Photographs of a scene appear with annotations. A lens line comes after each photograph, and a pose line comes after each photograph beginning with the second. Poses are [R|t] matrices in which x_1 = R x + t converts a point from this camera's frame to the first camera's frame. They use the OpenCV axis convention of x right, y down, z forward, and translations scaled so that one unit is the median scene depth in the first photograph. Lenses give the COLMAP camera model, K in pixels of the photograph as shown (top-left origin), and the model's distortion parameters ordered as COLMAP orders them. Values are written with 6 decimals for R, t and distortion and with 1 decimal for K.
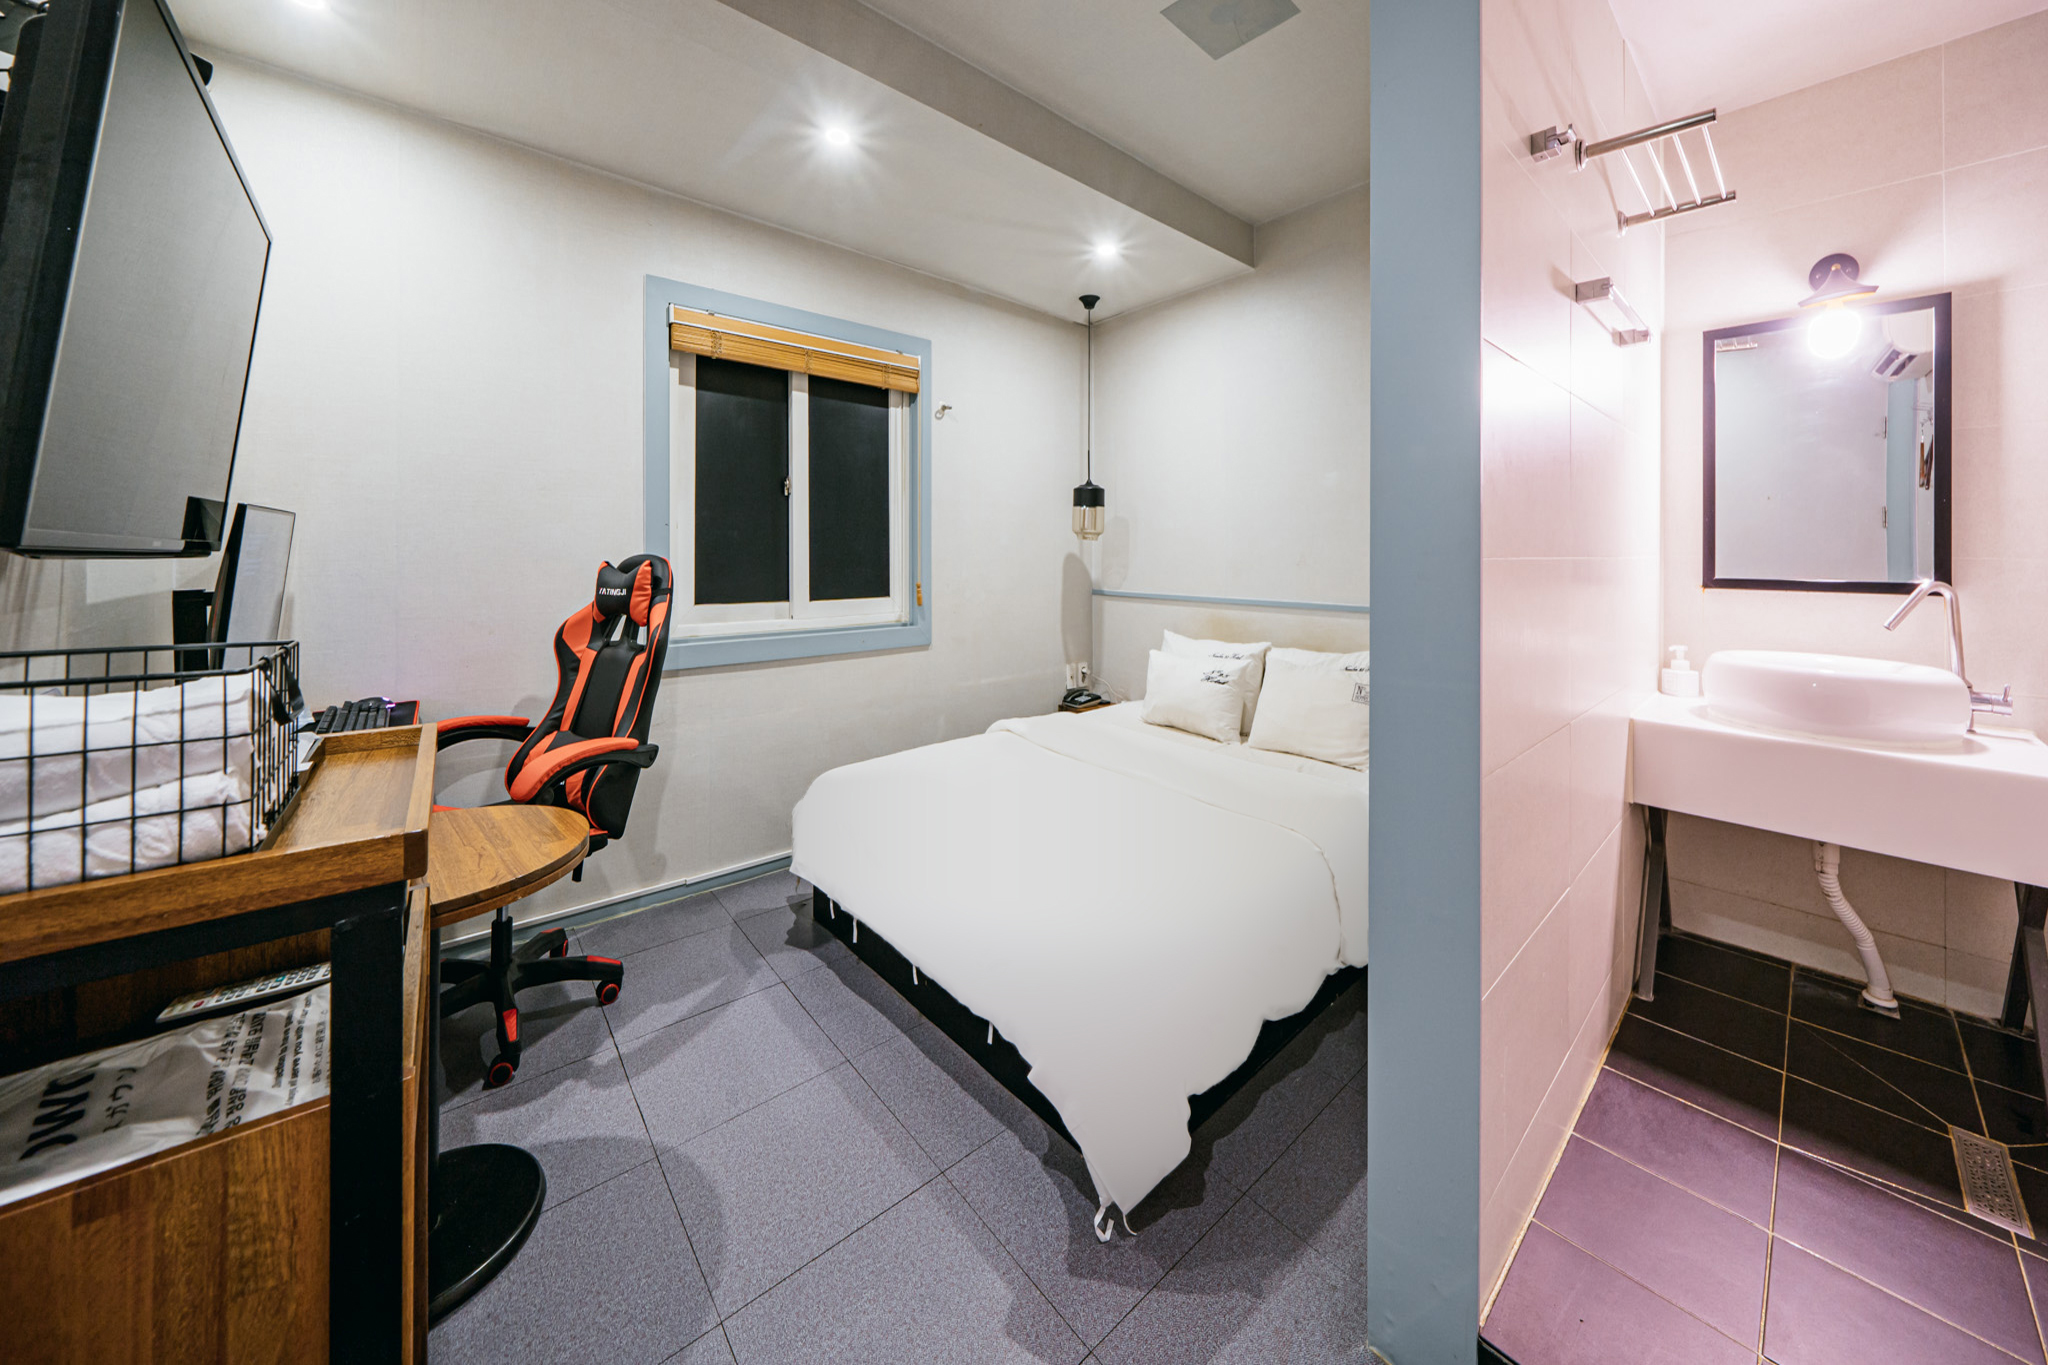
lens RADIAL K [[722.0, 0, 975.6], [0, 722.0, 550.1], [0, 0, 1]] dist [-0.005636, -0.000200]
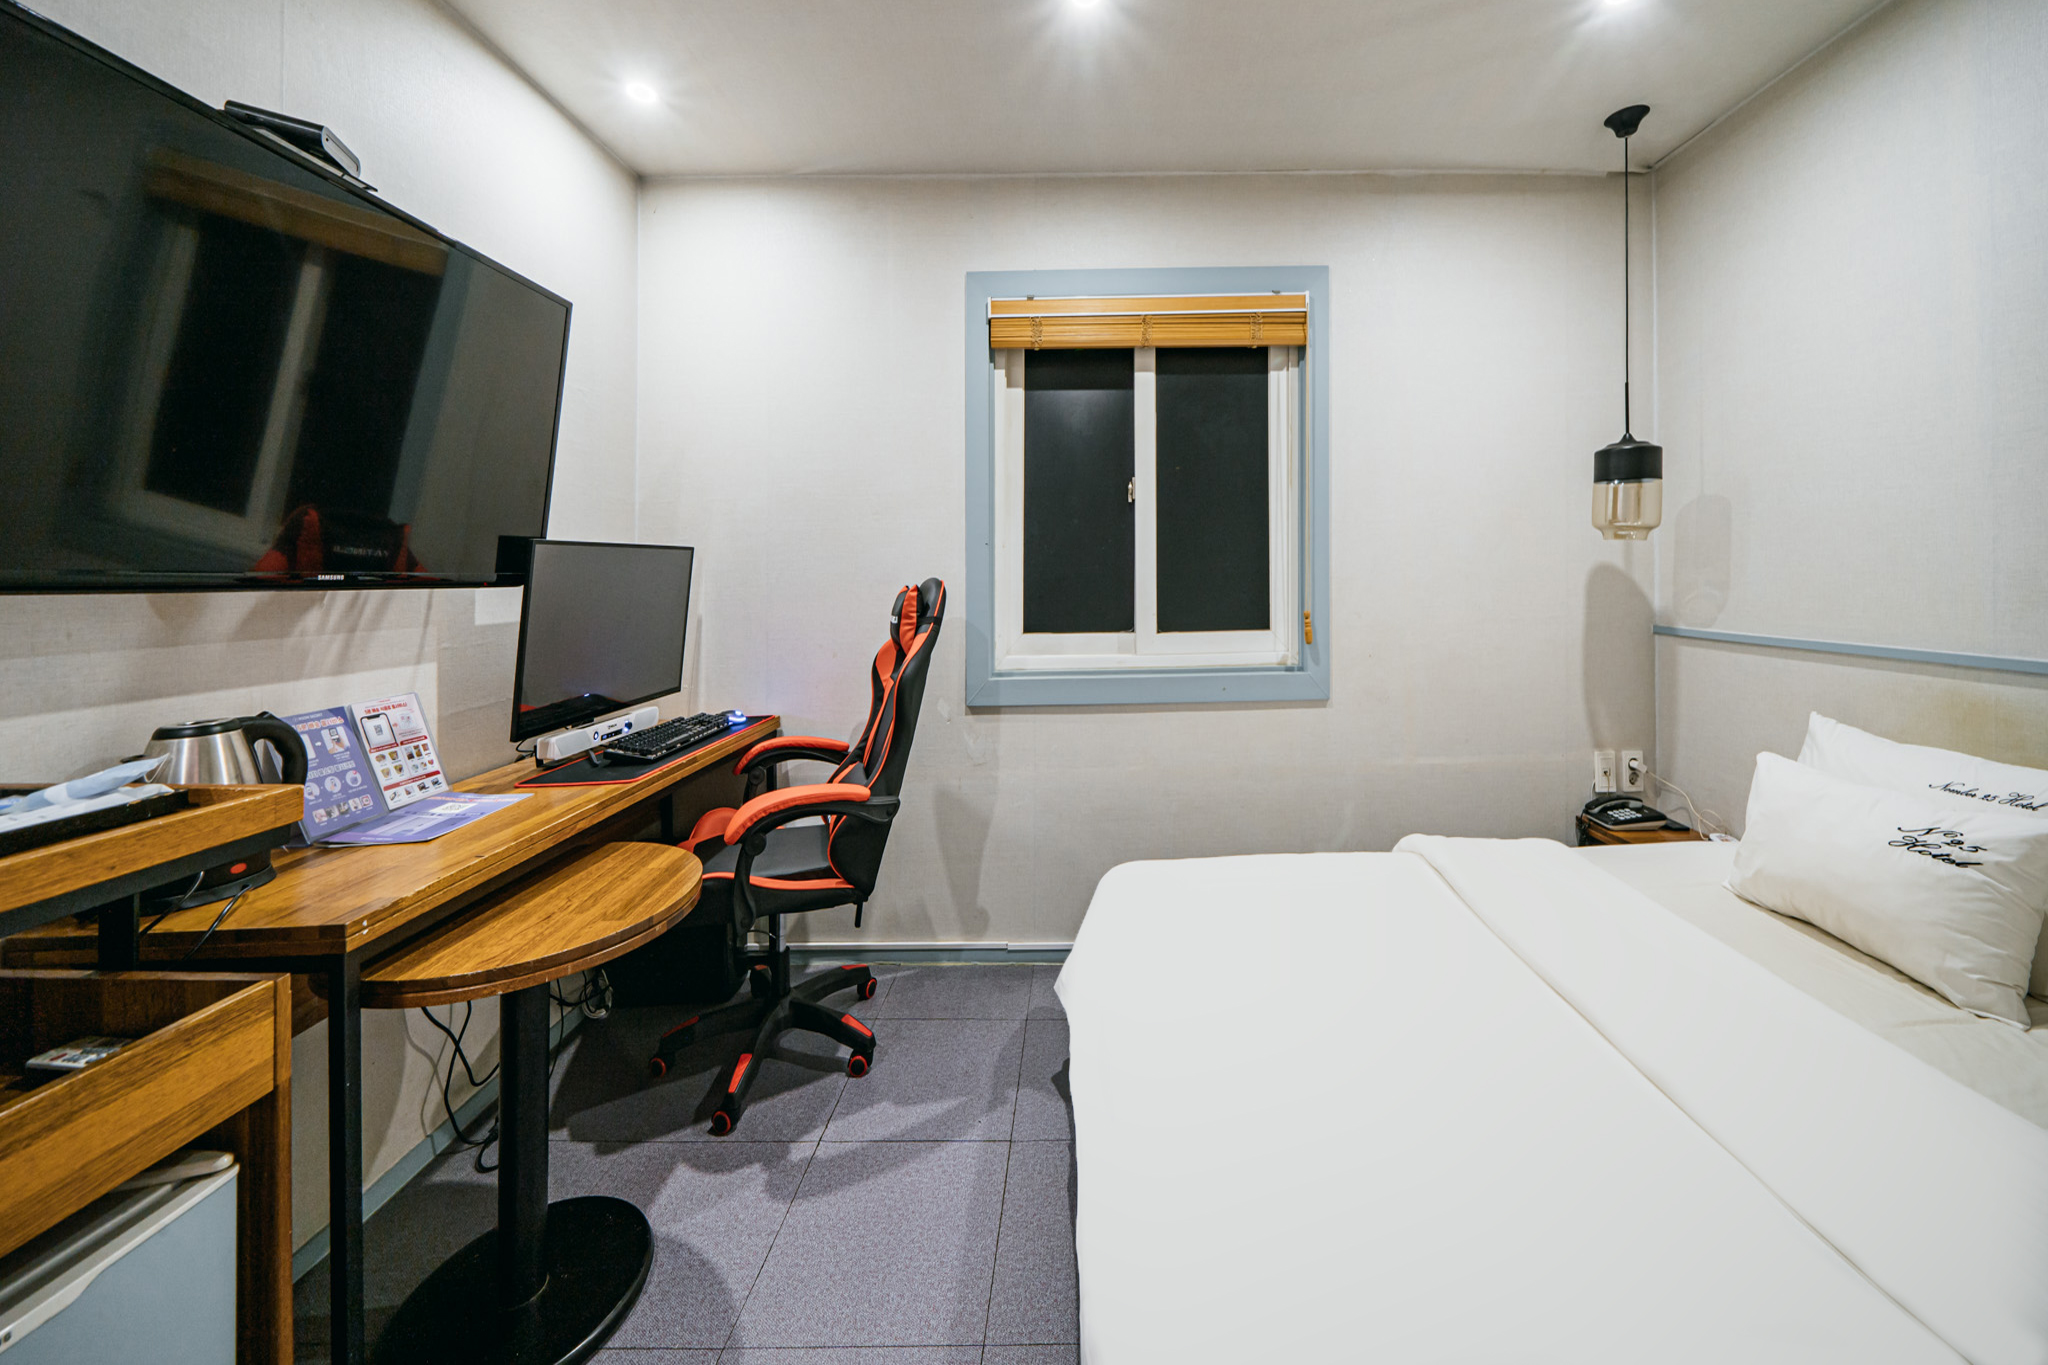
lens RADIAL K [[715.3, 0, 1027.2], [0, 715.3, 579.6], [0, 0, 1]] dist [-0.004761, -0.001962]
pose [[0.785105, -0.012450, -0.619238, 0.146172], [0.021325, 0.999749, 0.006936, 0.003742], [0.618996, -0.018650, 0.785173, 0.294272]]
